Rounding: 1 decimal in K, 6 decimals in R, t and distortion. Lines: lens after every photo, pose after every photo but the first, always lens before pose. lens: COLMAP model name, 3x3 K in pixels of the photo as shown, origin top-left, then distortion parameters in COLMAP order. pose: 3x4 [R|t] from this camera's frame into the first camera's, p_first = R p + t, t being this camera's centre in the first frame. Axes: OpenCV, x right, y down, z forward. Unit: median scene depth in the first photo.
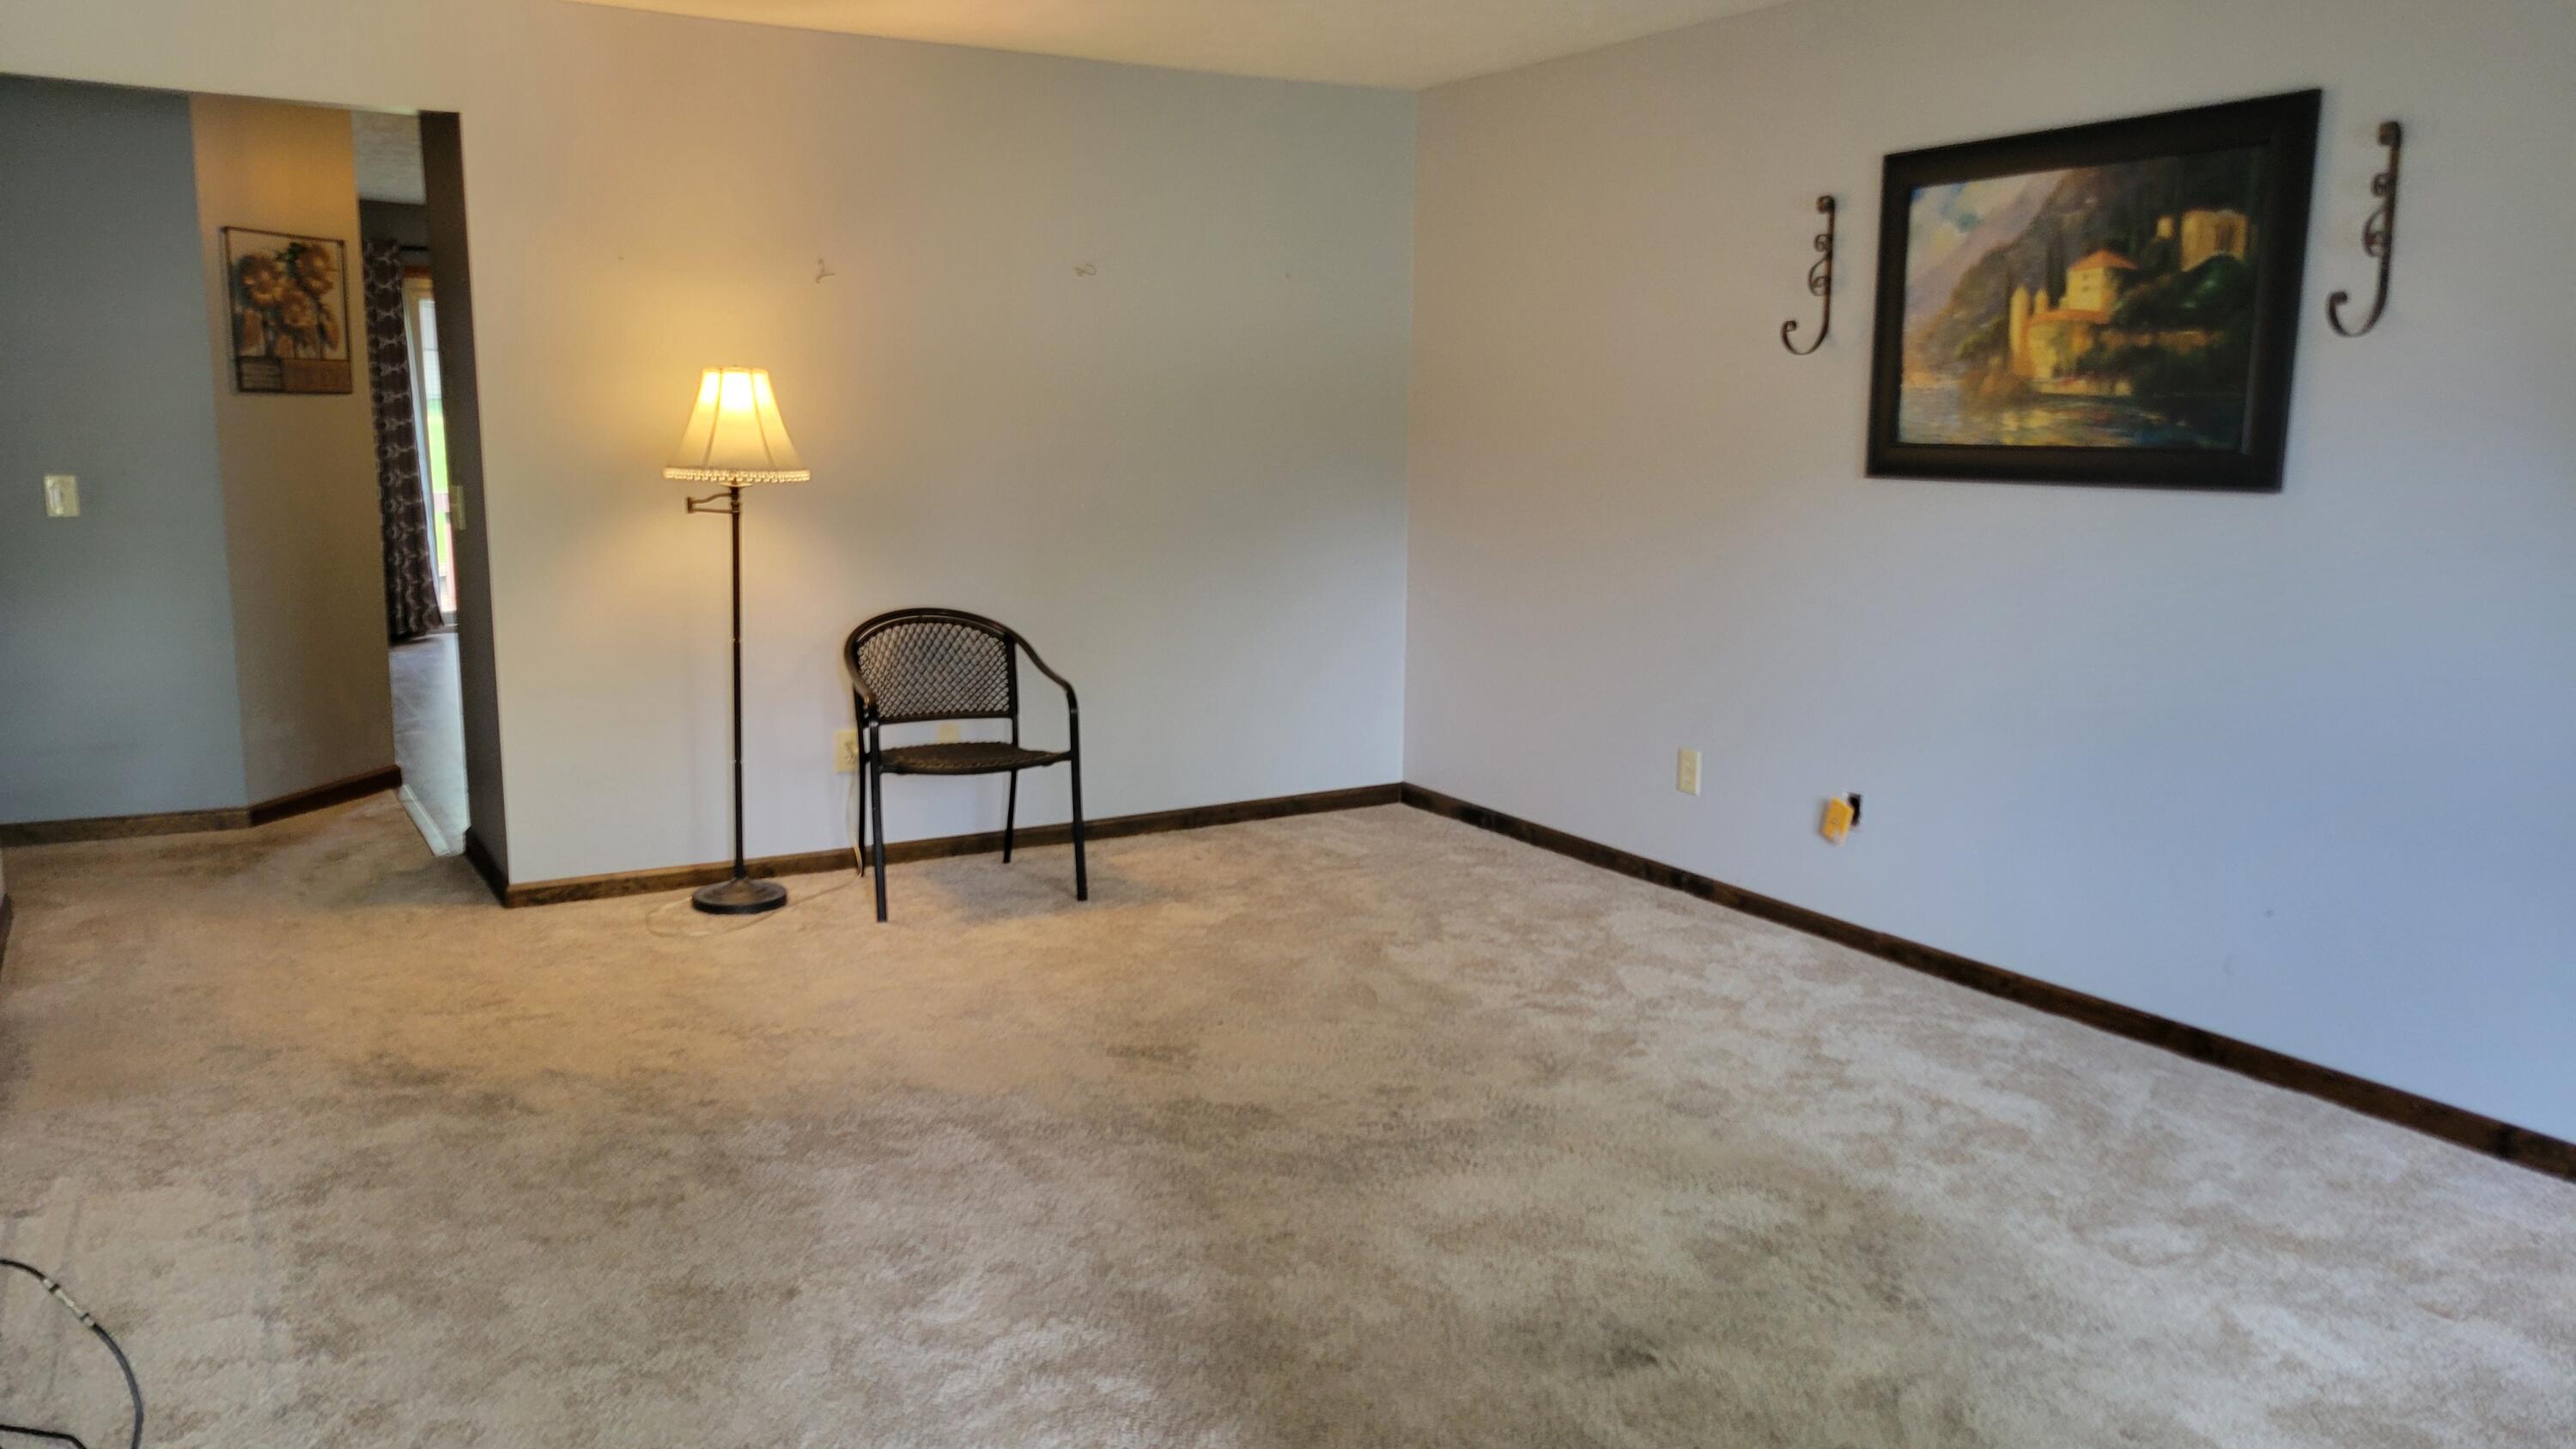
lens RADIAL K [[1921.5, 0, 1287.2], [0, 1921.5, 722.2], [0, 0, 1]] dist [0.052631, -0.031161]
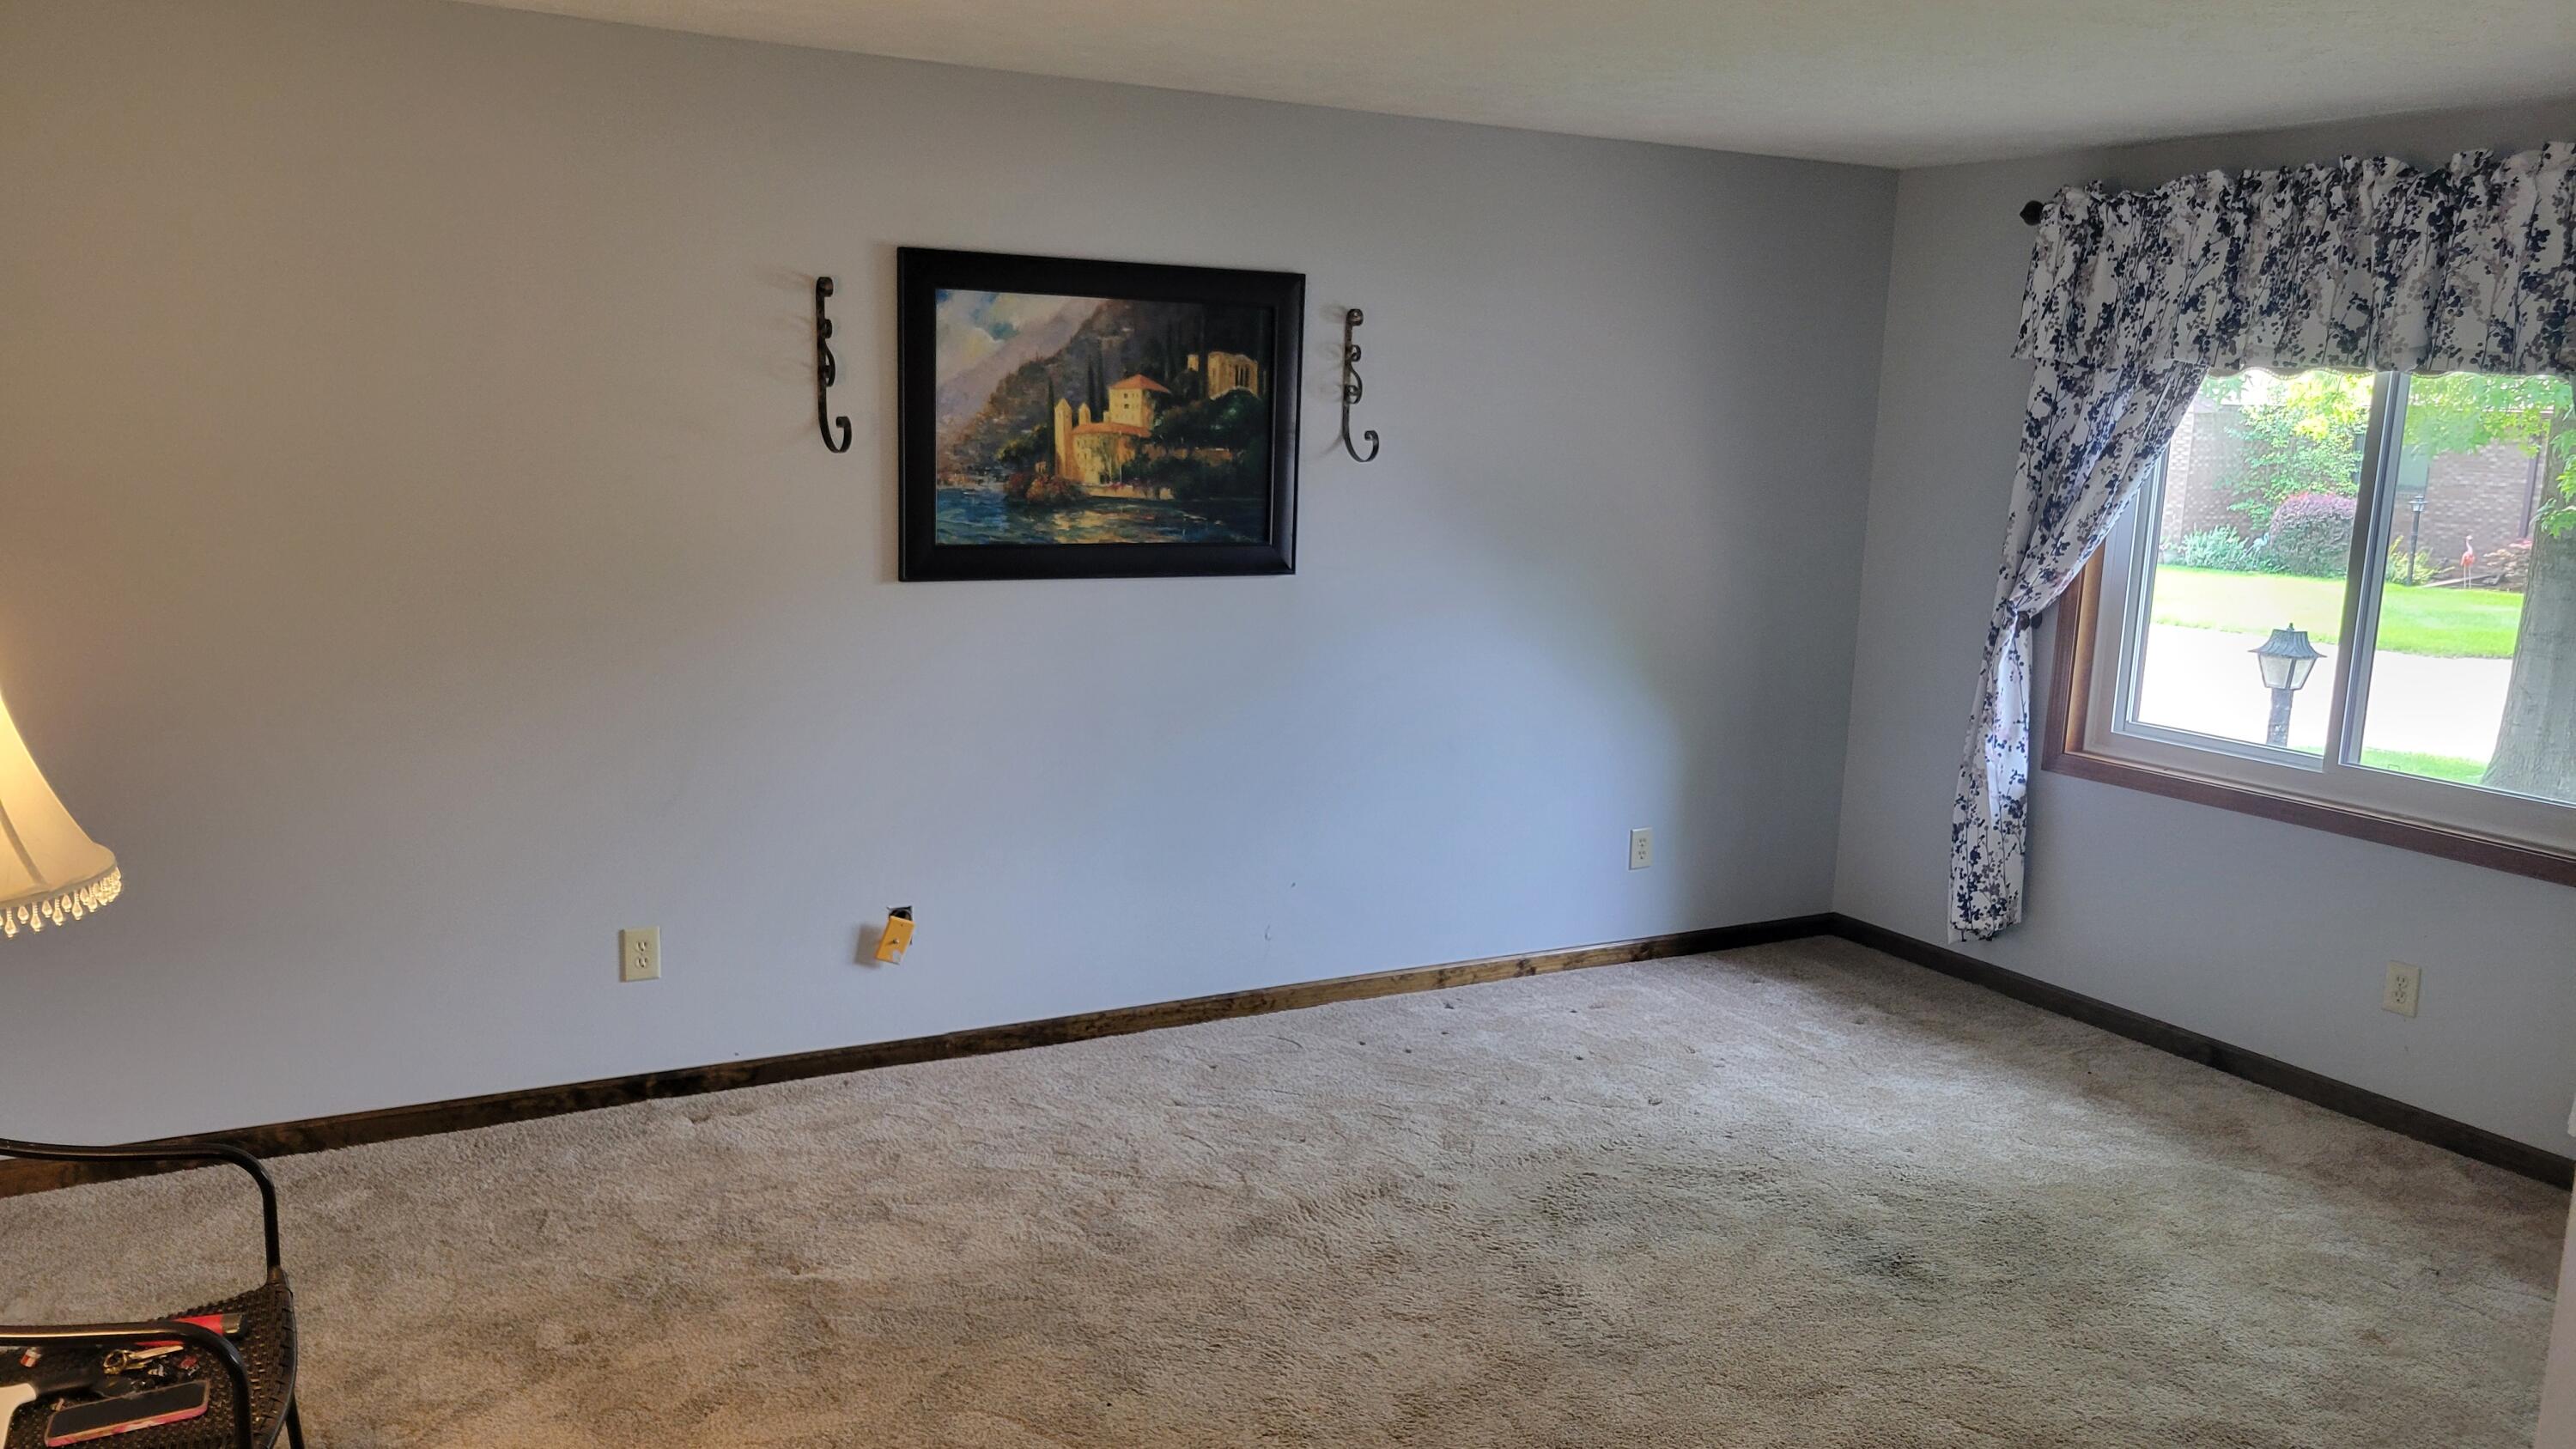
lens RADIAL K [[1921.5, 0, 1287.5], [0, 1921.5, 727.7], [0, 0, 1]] dist [0.052631, -0.031161]
pose [[0.040996, -0.150305, 0.987789, -0.723962], [0.139393, 0.979813, 0.143306, -0.185622], [-0.989388, 0.131816, 0.061120, 0.854772]]
